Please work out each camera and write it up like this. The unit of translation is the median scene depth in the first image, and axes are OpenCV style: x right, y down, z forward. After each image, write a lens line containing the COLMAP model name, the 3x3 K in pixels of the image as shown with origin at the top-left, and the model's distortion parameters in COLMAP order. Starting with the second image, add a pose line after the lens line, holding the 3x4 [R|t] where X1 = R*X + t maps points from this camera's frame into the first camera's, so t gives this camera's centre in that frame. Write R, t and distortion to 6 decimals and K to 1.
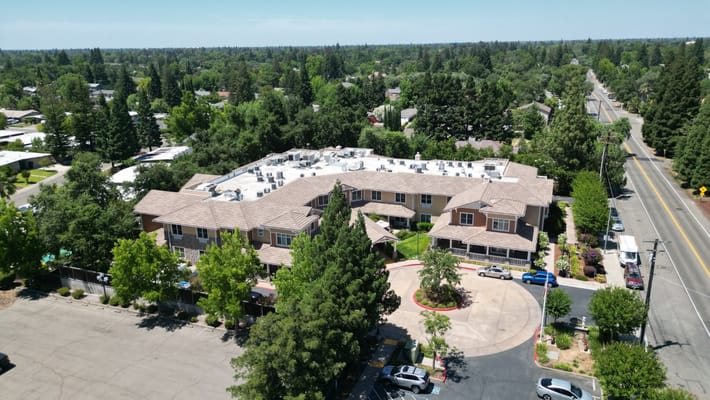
lens RADIAL K [[499.6, 0, 356.7], [0, 499.6, 198.4], [0, 0, 1]] dist [0.080390, -0.085854]
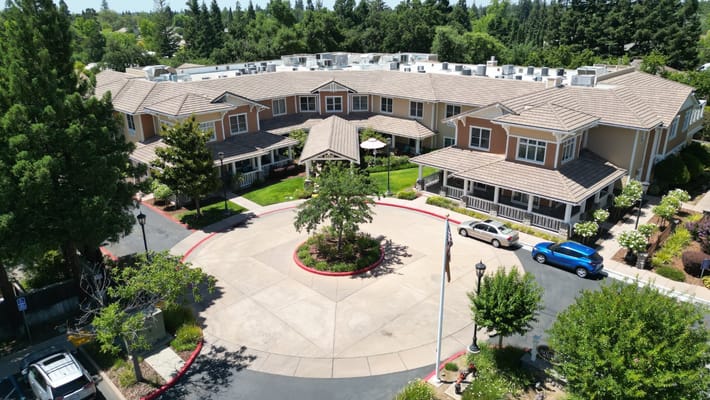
lens RADIAL K [[499.6, 0, 356.7], [0, 499.6, 198.4], [0, 0, 1]] dist [0.080390, -0.085854]
pose [[0.918919, 0.139186, -0.369073, 0.311030], [-0.114683, 0.989529, 0.087635, 0.074299], [0.377406, -0.038203, 0.925259, 0.421606]]
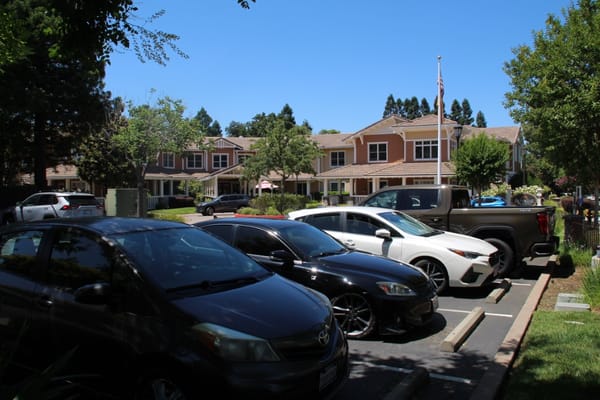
lens RADIAL K [[497.4, 0, 300.0], [0, 497.4, 200.0], [0, 0, 1]] dist [-0.173894, 0.121634]
pose [[0.987561, 0.013488, -0.156656, 0.221757], [-0.054877, 0.963230, -0.263014, 0.268806], [0.147348, 0.268339, 0.951989, 0.409984]]
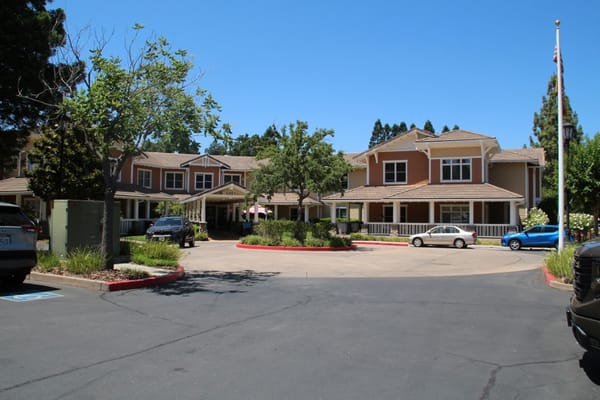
lens RADIAL K [[489.7, 0, 301.8], [0, 489.7, 197.0], [0, 0, 1]] dist [-0.174959, 0.113213]
pose [[0.995428, 0.021970, -0.092958, 0.168996], [-0.051524, 0.942968, -0.328871, 0.243639], [0.080431, 0.332157, 0.939789, 0.511191]]
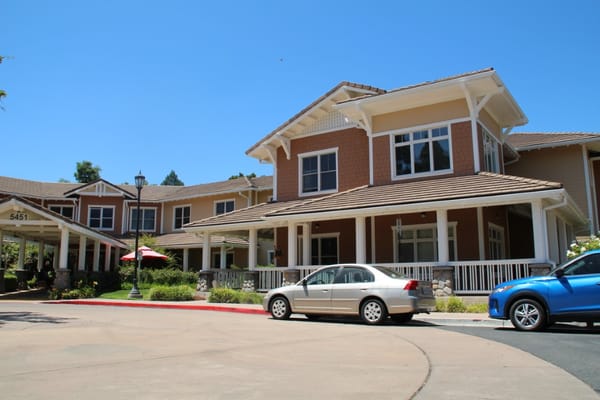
lens RADIAL K [[497.4, 0, 300.0], [0, 497.4, 200.0], [0, 0, 1]] dist [-0.173894, 0.121634]
pose [[0.969878, -0.026500, -0.242146, 0.278042], [-0.082611, 0.899371, -0.429309, 0.177395], [0.229155, 0.436381, 0.870091, 0.760980]]
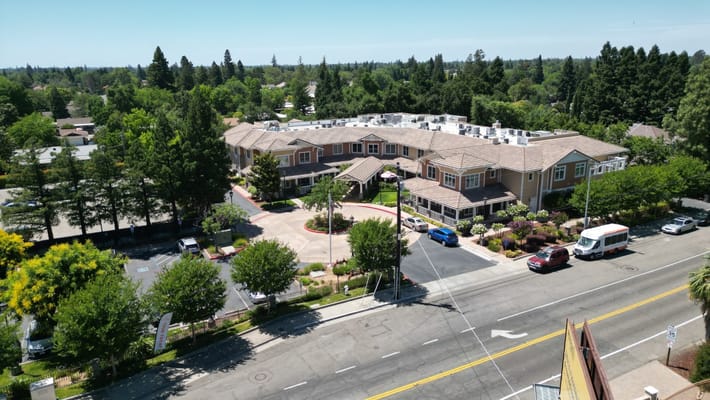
lens RADIAL K [[499.6, 0, 356.7], [0, 499.6, 198.4], [0, 0, 1]] dist [0.080390, -0.085854]
pose [[0.769511, 0.167606, -0.616248, 0.697168], [-0.181781, 0.982516, 0.040233, 0.076555], [0.612217, 0.081063, 0.786524, 0.184677]]
